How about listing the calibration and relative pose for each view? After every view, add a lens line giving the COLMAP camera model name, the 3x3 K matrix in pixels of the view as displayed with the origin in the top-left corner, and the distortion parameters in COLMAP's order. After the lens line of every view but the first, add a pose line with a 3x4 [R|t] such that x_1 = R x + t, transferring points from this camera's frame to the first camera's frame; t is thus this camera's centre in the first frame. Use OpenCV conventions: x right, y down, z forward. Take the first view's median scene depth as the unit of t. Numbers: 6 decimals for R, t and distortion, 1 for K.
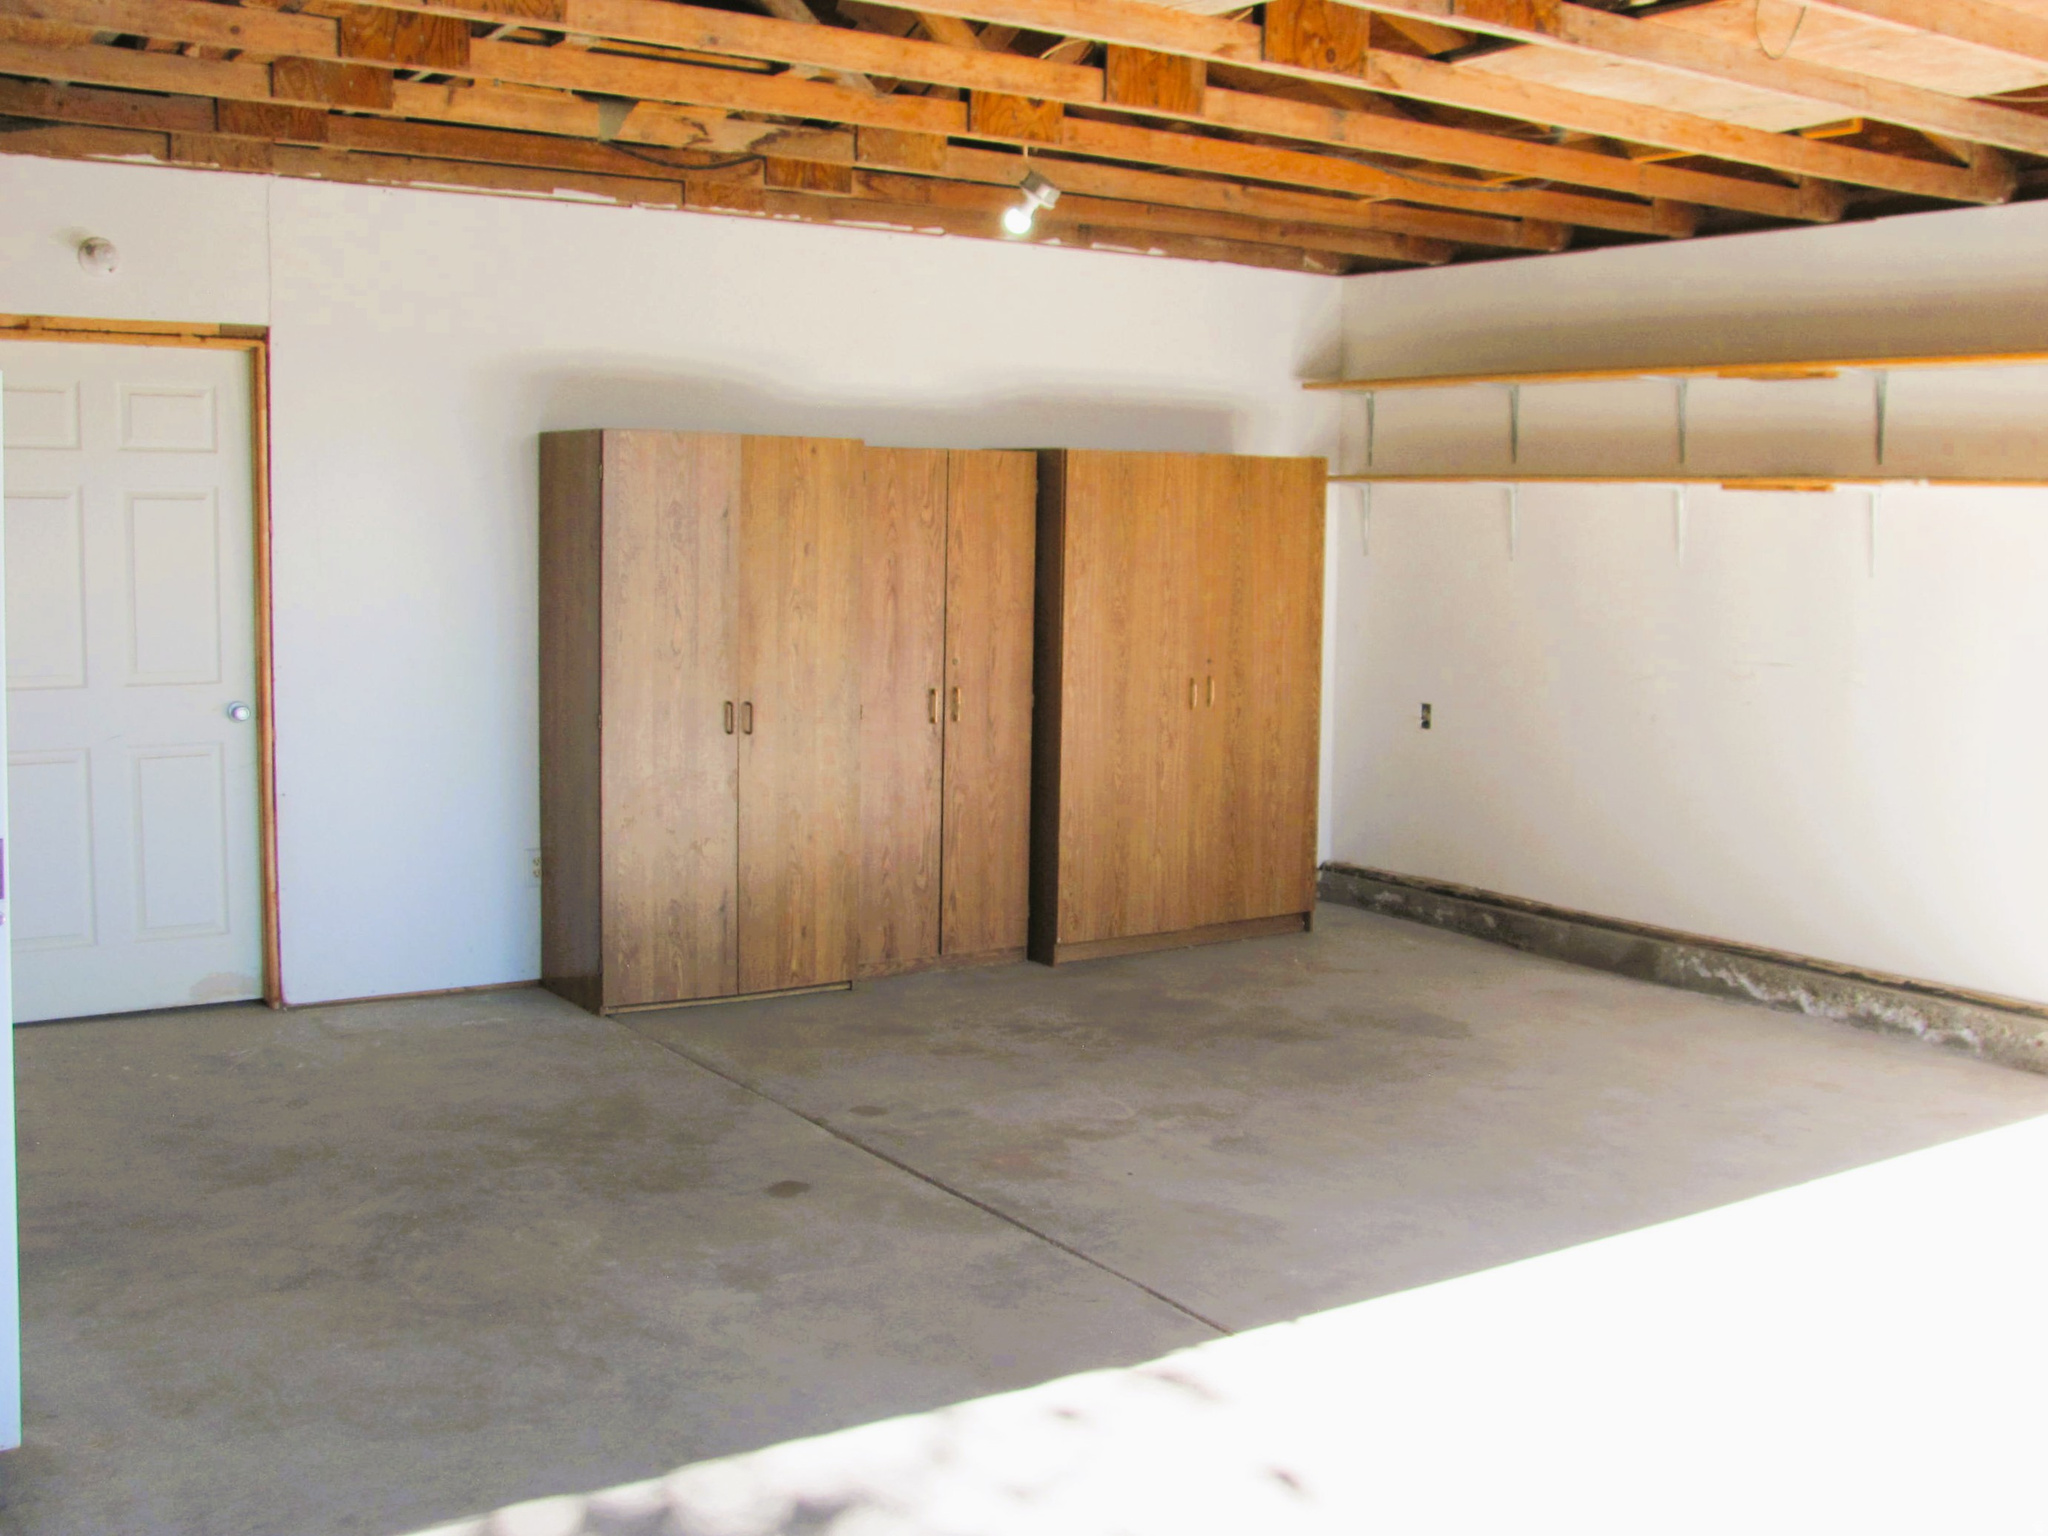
lens RADIAL K [[2115.5, 0, 1099.9], [0, 2115.5, 759.8], [0, 0, 1]] dist [-0.123611, 0.000000]
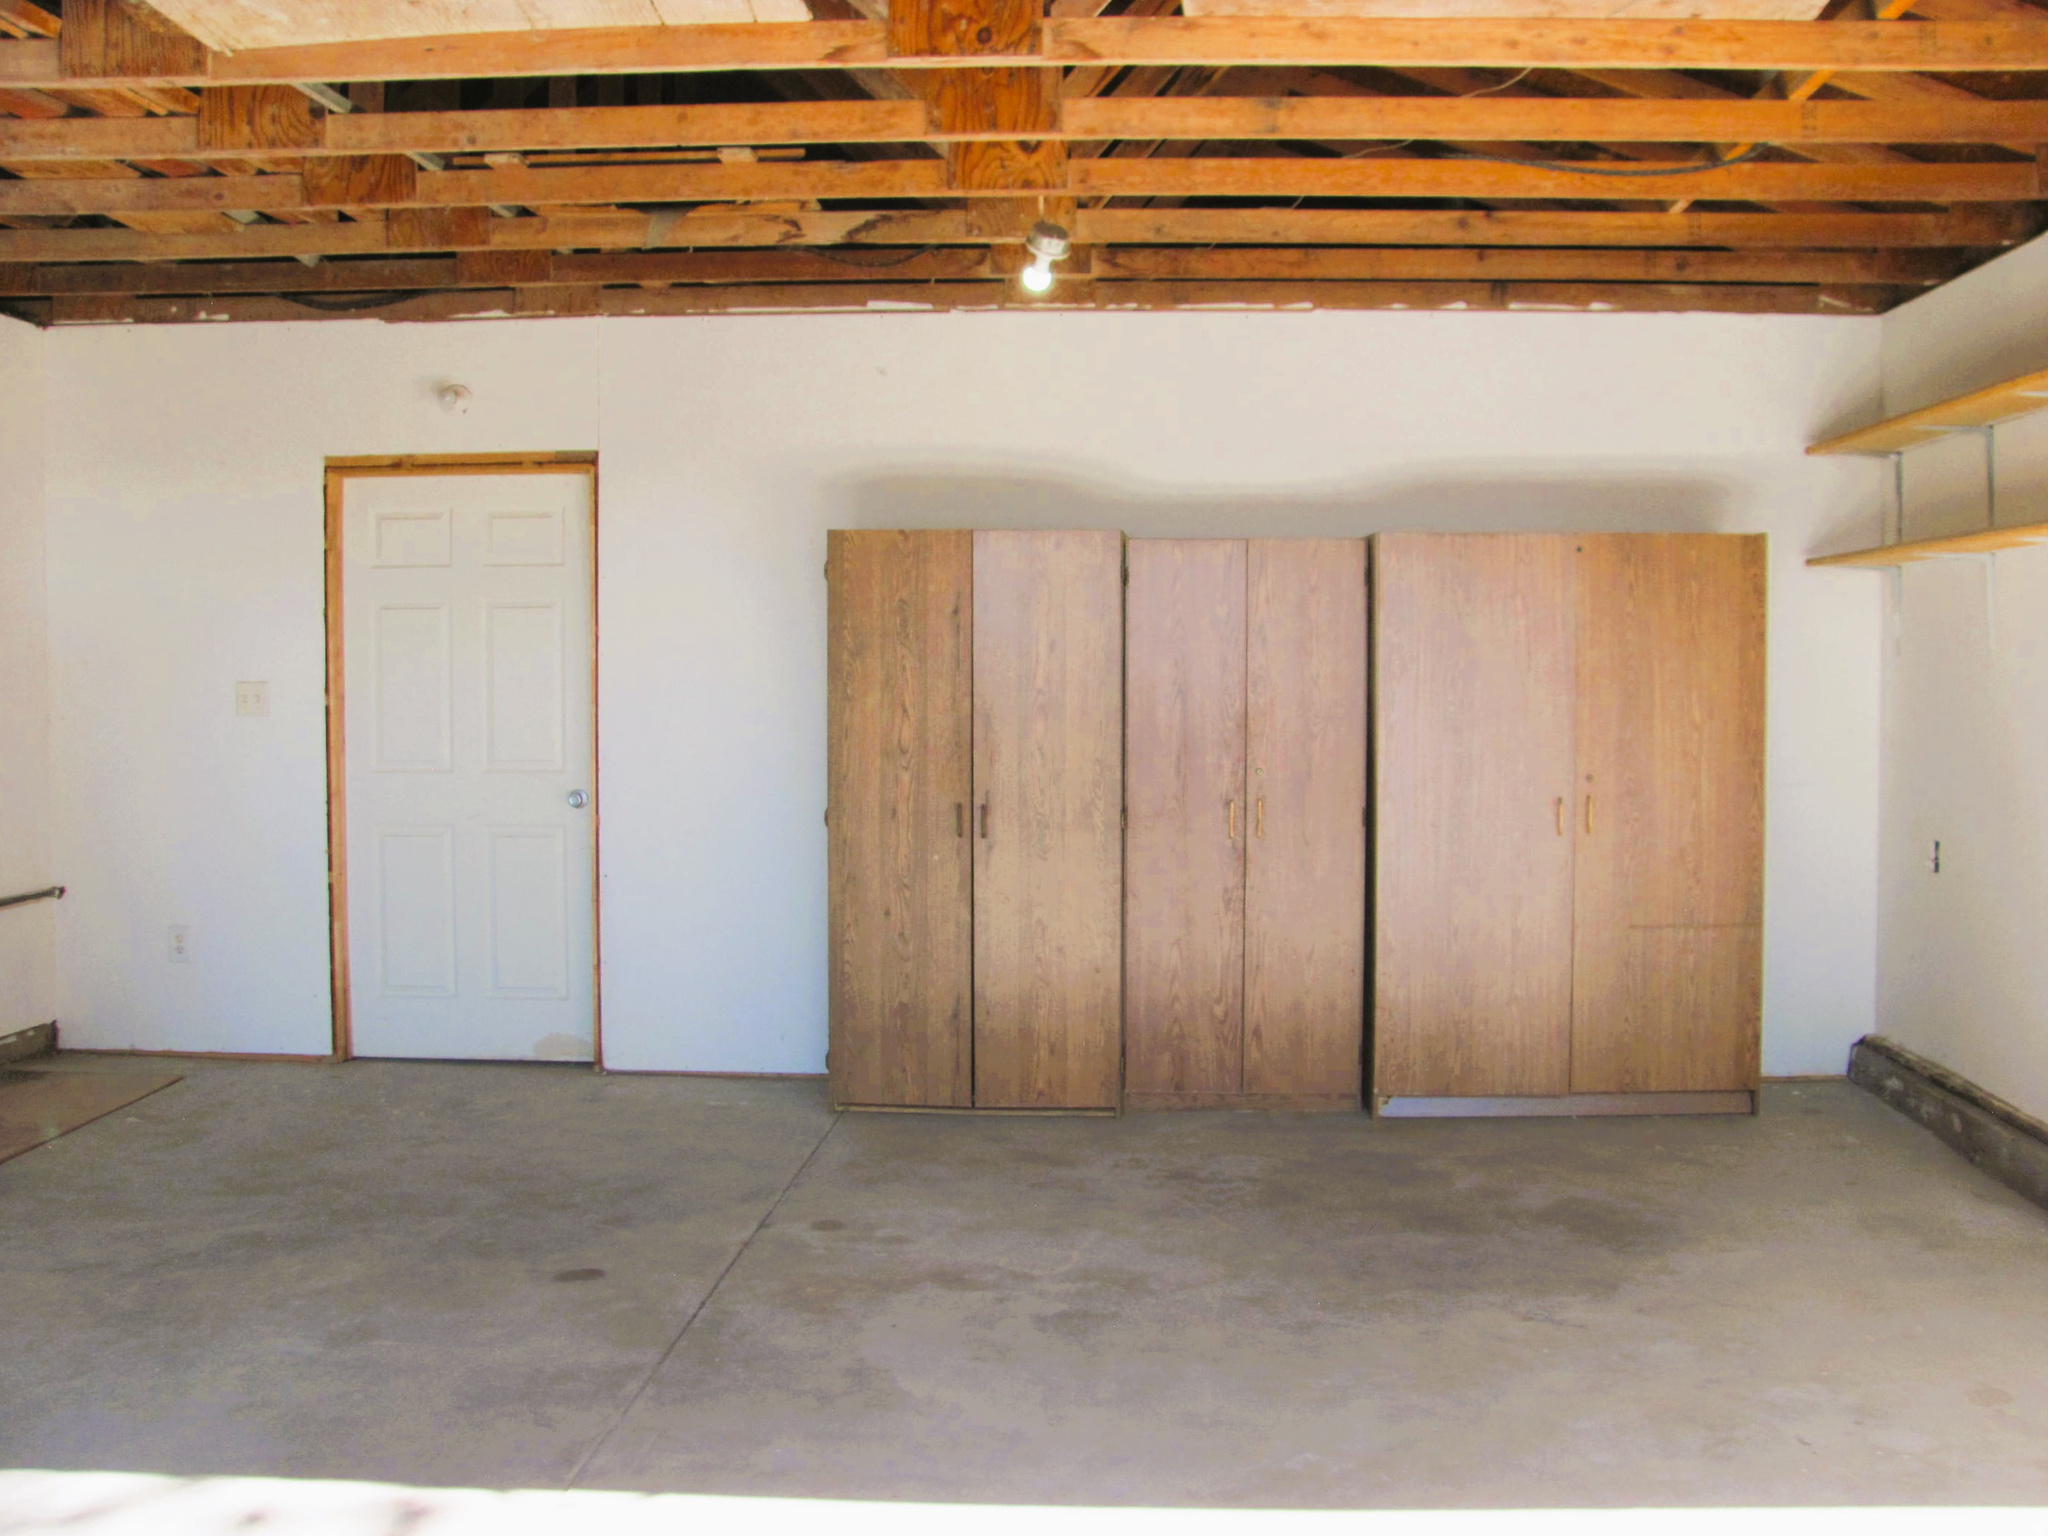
lens RADIAL K [[2115.5, 0, 1029.5], [0, 2115.5, 790.6], [0, 0, 1]] dist [-0.123611, 0.000000]
pose [[0.800961, 0.019775, -0.598390, 0.463712], [-0.053041, 0.997868, -0.038020, 0.002059], [0.596362, 0.062192, 0.800302, 0.249572]]
